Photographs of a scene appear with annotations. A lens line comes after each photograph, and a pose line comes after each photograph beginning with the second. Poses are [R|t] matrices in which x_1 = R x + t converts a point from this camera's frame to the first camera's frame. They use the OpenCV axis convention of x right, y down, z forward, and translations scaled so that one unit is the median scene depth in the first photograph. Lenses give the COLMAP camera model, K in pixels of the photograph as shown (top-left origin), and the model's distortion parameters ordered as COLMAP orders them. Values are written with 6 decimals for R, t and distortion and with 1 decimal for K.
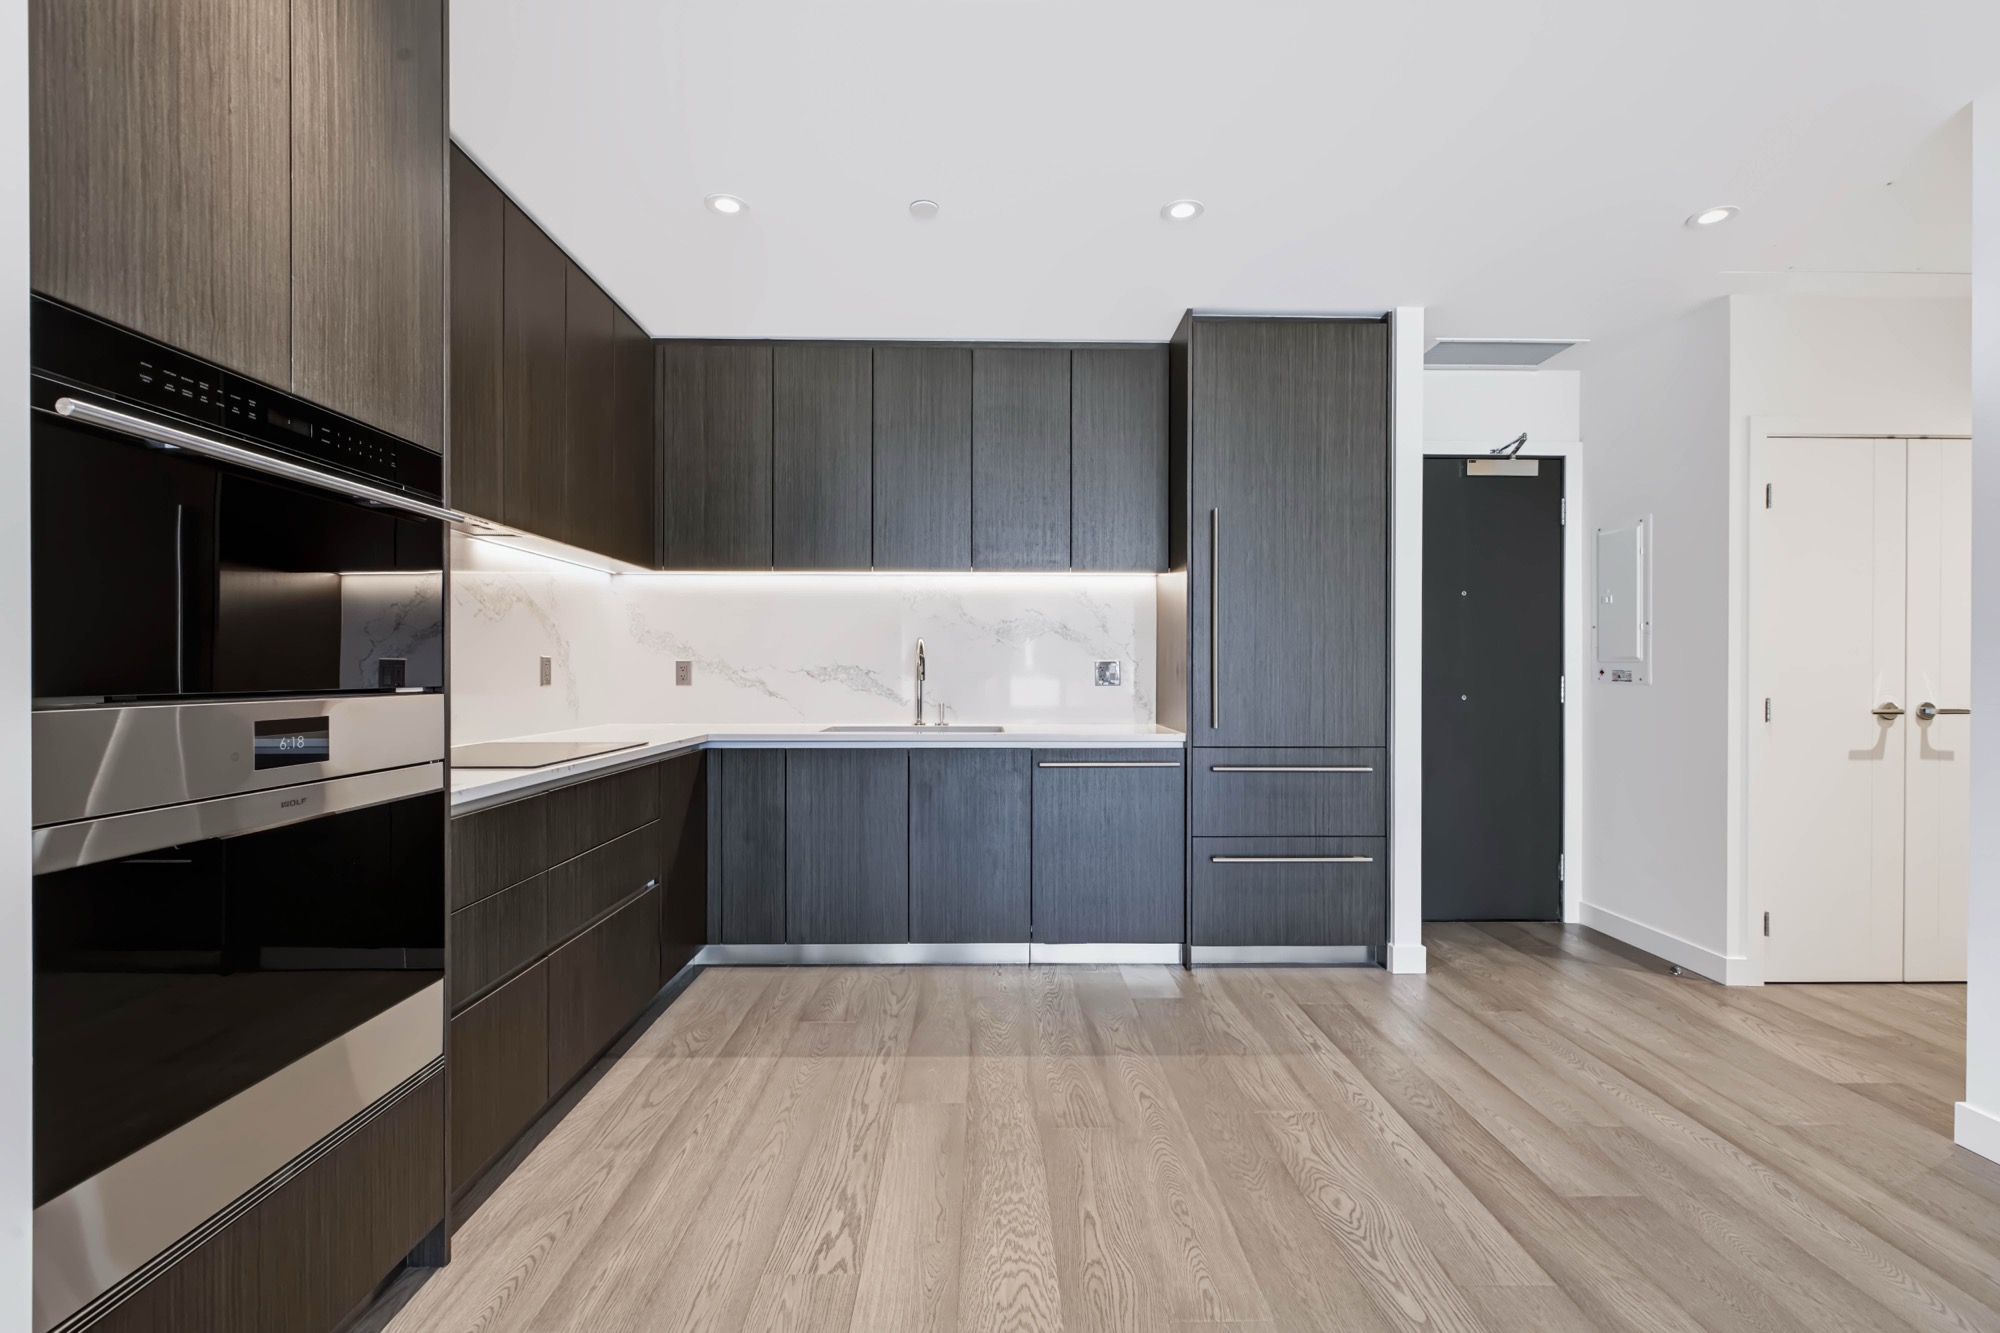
lens RADIAL K [[907.8, 0, 1008.7], [0, 907.8, 672.4], [0, 0, 1]] dist [0.005647, -0.001750]
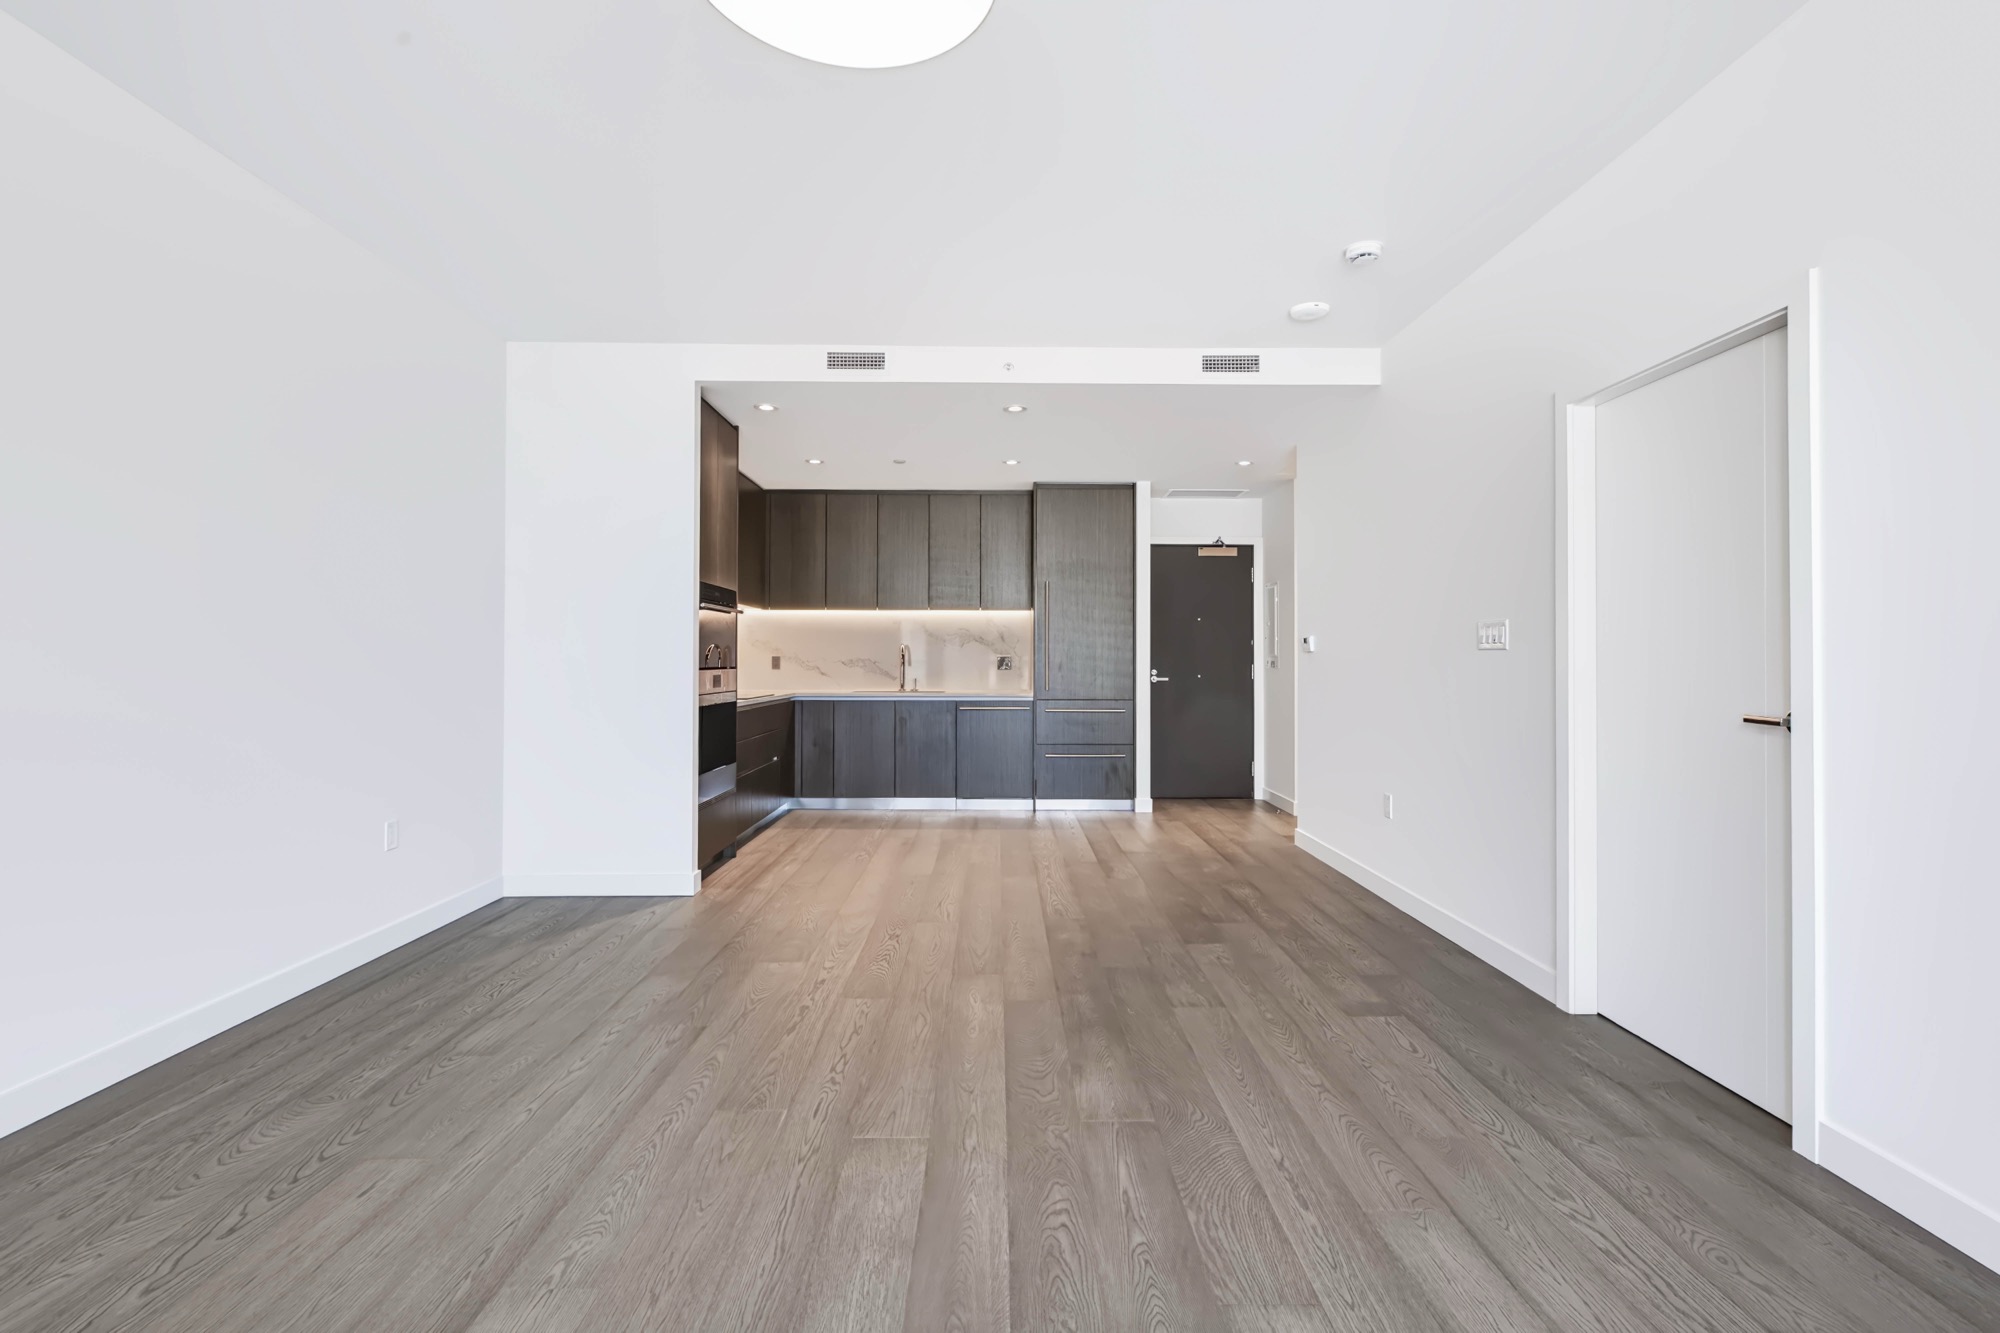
lens RADIAL K [[907.8, 0, 1011.3], [0, 907.8, 671.6], [0, 0, 1]] dist [0.005647, -0.001750]
pose [[0.999978, 0.000304, -0.006624, 0.172116], [-0.000231, 0.999938, 0.011105, -0.002212], [0.006627, -0.011103, 0.999916, -1.085882]]
